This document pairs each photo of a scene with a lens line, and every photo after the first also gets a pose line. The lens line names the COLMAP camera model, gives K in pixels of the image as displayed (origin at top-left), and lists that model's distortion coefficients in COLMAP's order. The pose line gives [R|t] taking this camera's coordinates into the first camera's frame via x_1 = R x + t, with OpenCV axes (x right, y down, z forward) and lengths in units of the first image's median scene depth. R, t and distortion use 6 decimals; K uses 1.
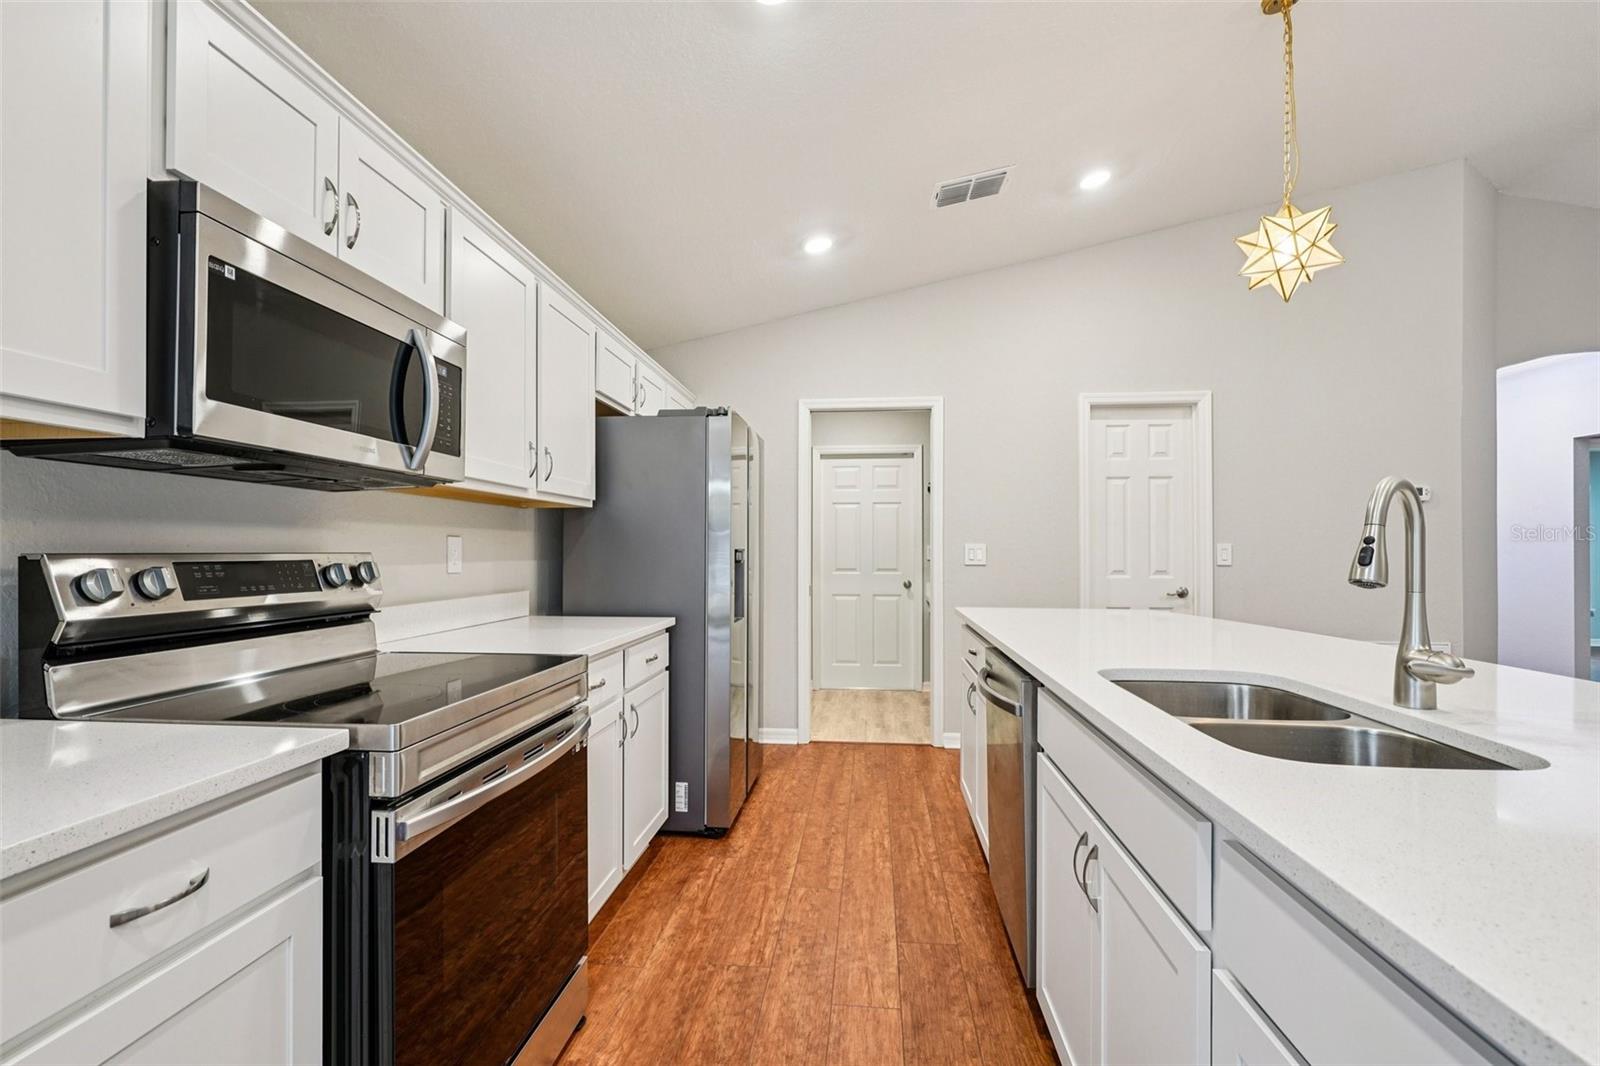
lens RADIAL K [[729.1, 0, 797.5], [0, 729.1, 541.0], [0, 0, 1]] dist [-0.002782, -0.000133]
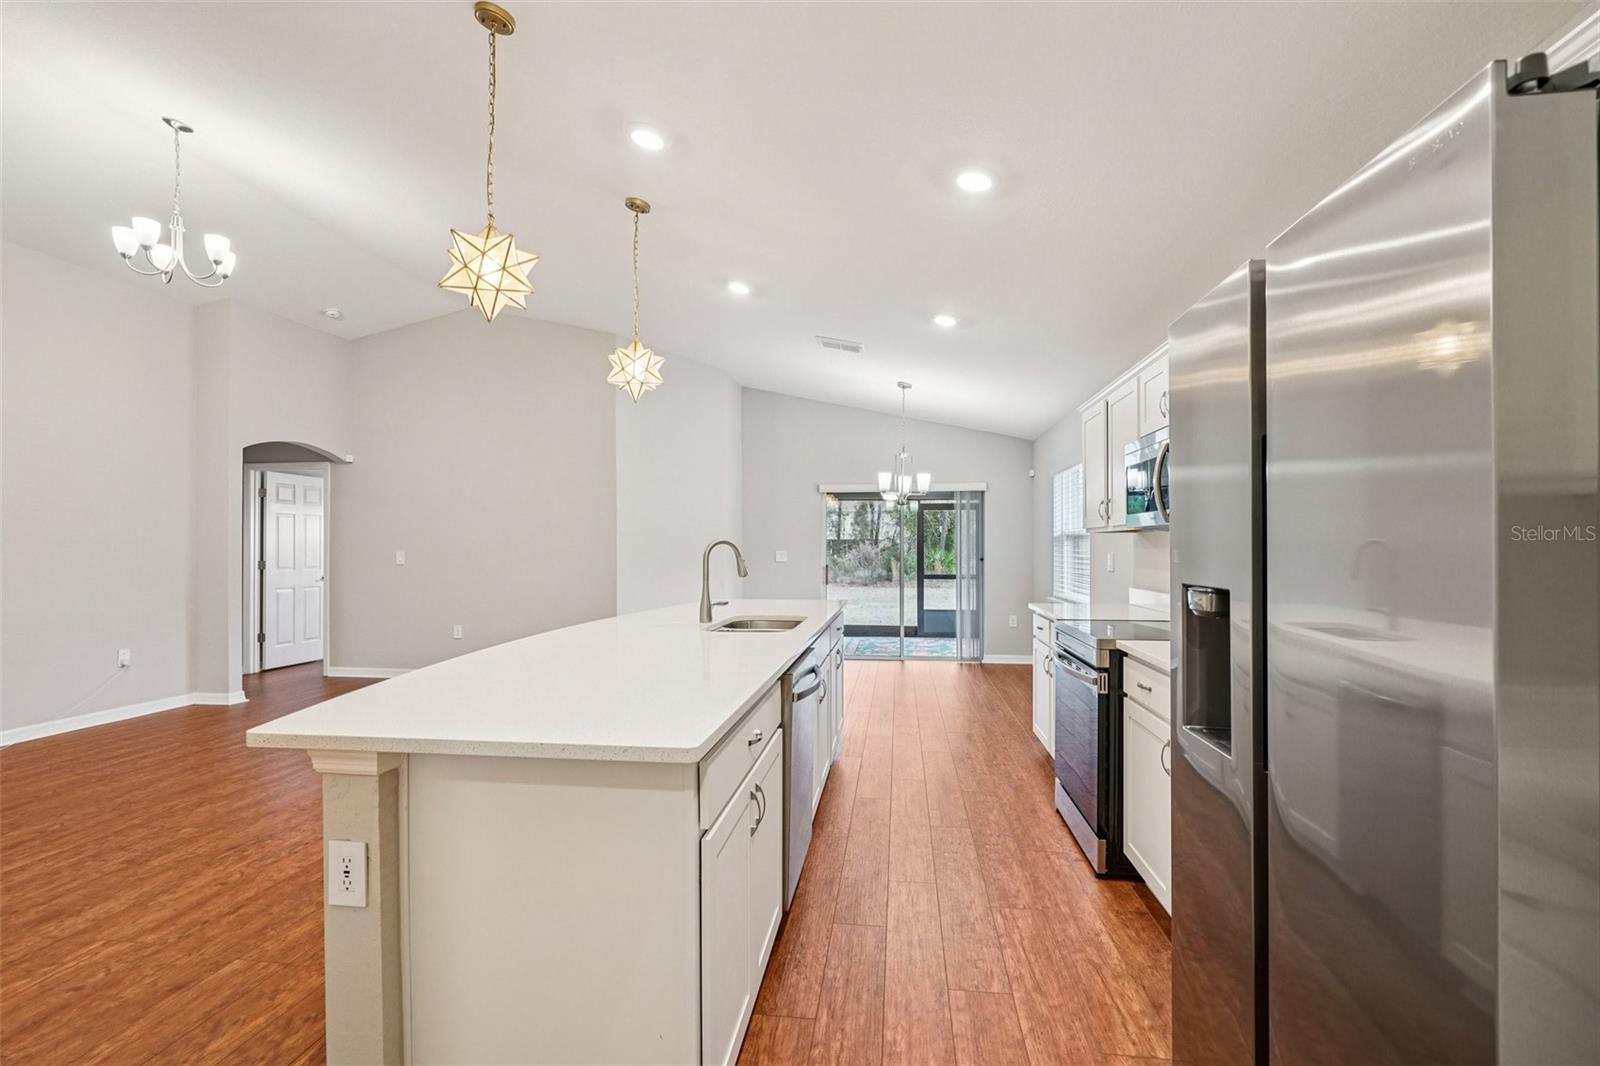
lens RADIAL K [[729.1, 0, 802.0], [0, 729.1, 542.7], [0, 0, 1]] dist [-0.002782, -0.000133]
pose [[-0.999569, -0.003195, 0.029196, 0.219913], [-0.003700, 0.999844, -0.017273, -0.009715], [-0.029137, -0.017374, -0.999424, 1.989015]]
